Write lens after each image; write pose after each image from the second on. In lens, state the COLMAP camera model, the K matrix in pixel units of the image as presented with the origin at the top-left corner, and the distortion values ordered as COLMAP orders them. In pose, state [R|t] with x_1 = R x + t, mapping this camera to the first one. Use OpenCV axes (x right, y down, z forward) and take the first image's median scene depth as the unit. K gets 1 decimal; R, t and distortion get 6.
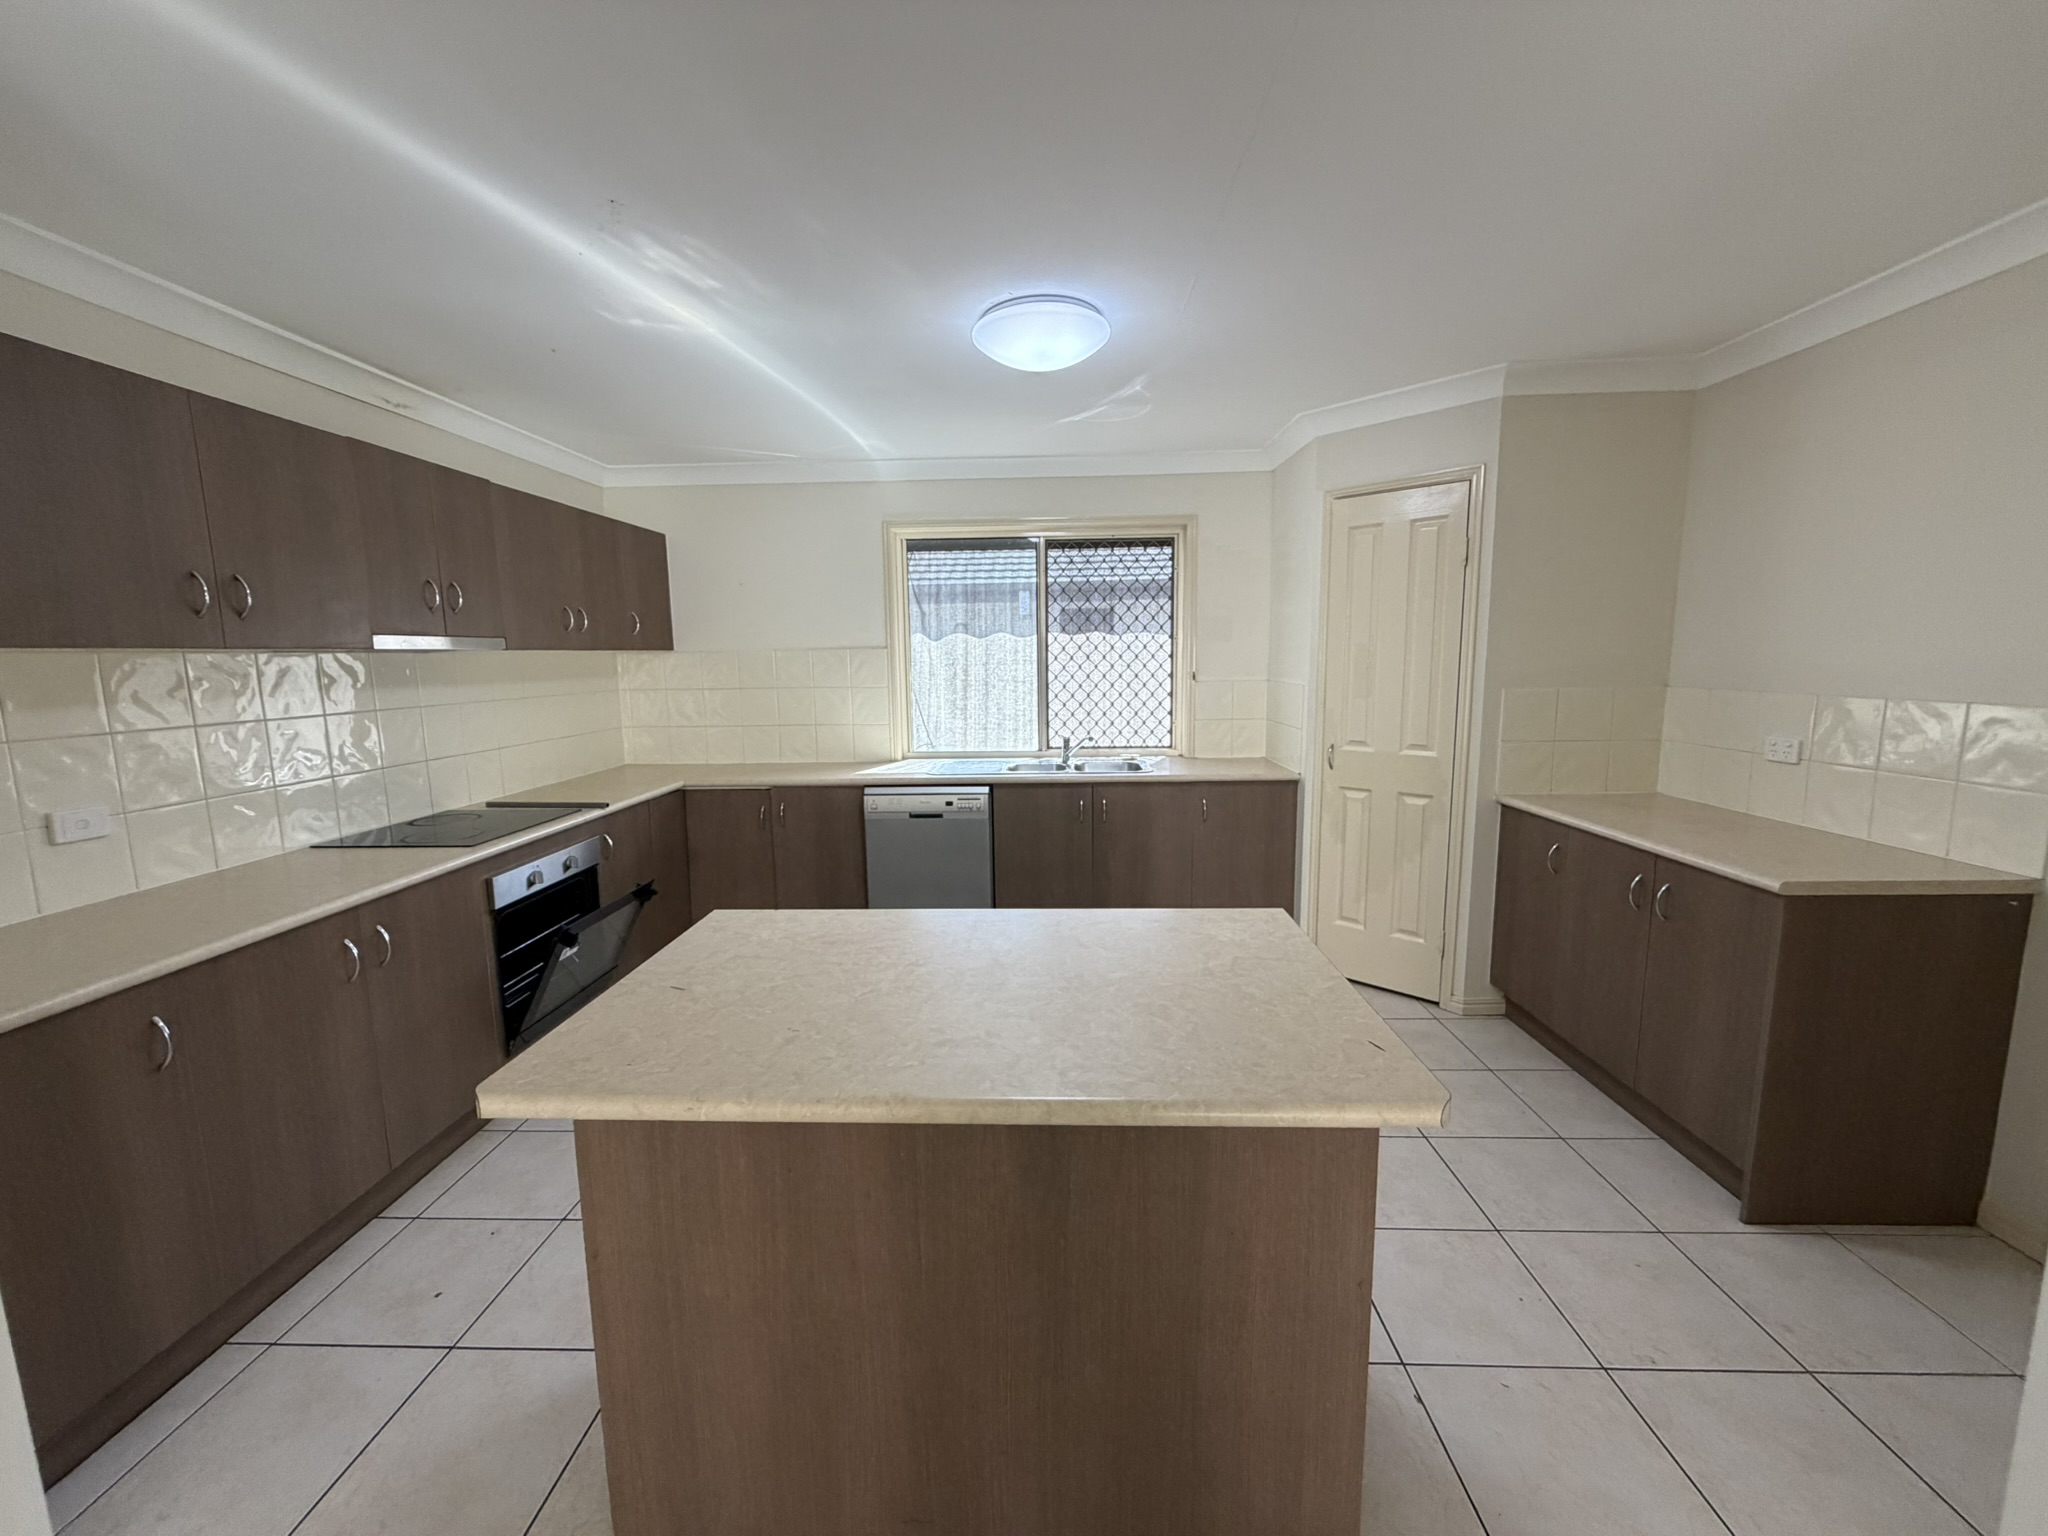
lens RADIAL K [[816.1, 0, 1019.7], [0, 816.1, 766.6], [0, 0, 1]] dist [-0.000123, 0.000317]
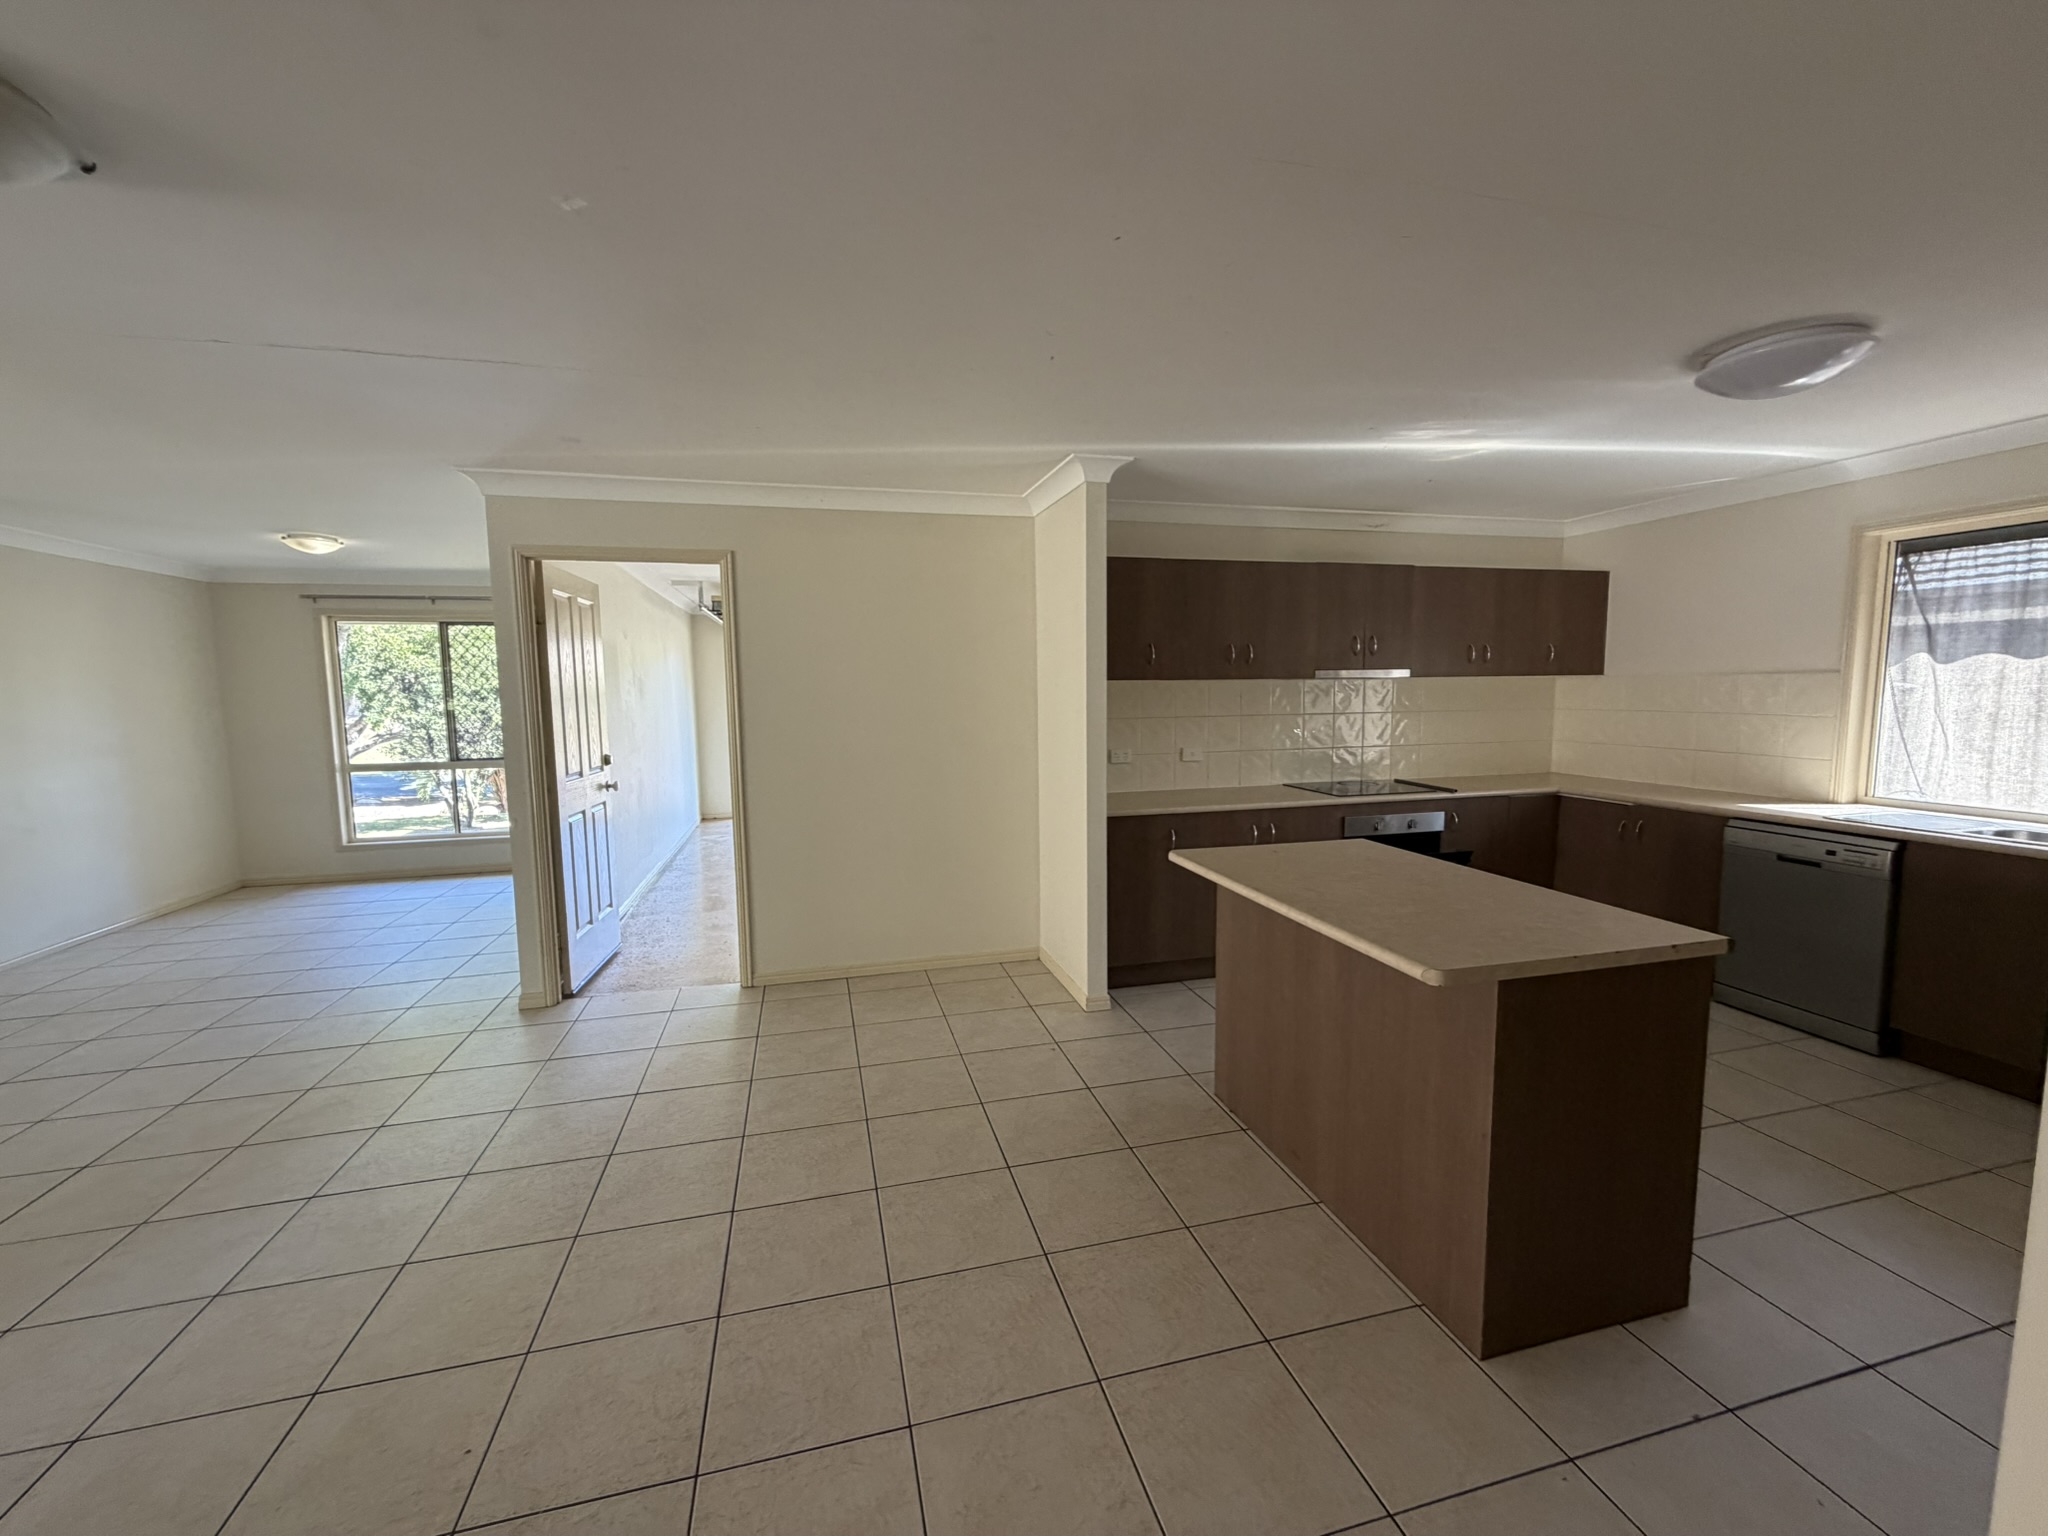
lens RADIAL K [[816.1, 0, 1019.7], [0, 816.1, 766.6], [0, 0, 1]] dist [-0.000123, 0.000317]
pose [[0.287115, 0.105084, -0.952115, 0.476688], [-0.124892, 0.989587, 0.071558, 0.000441], [0.949719, 0.098366, 0.297249, -0.080368]]
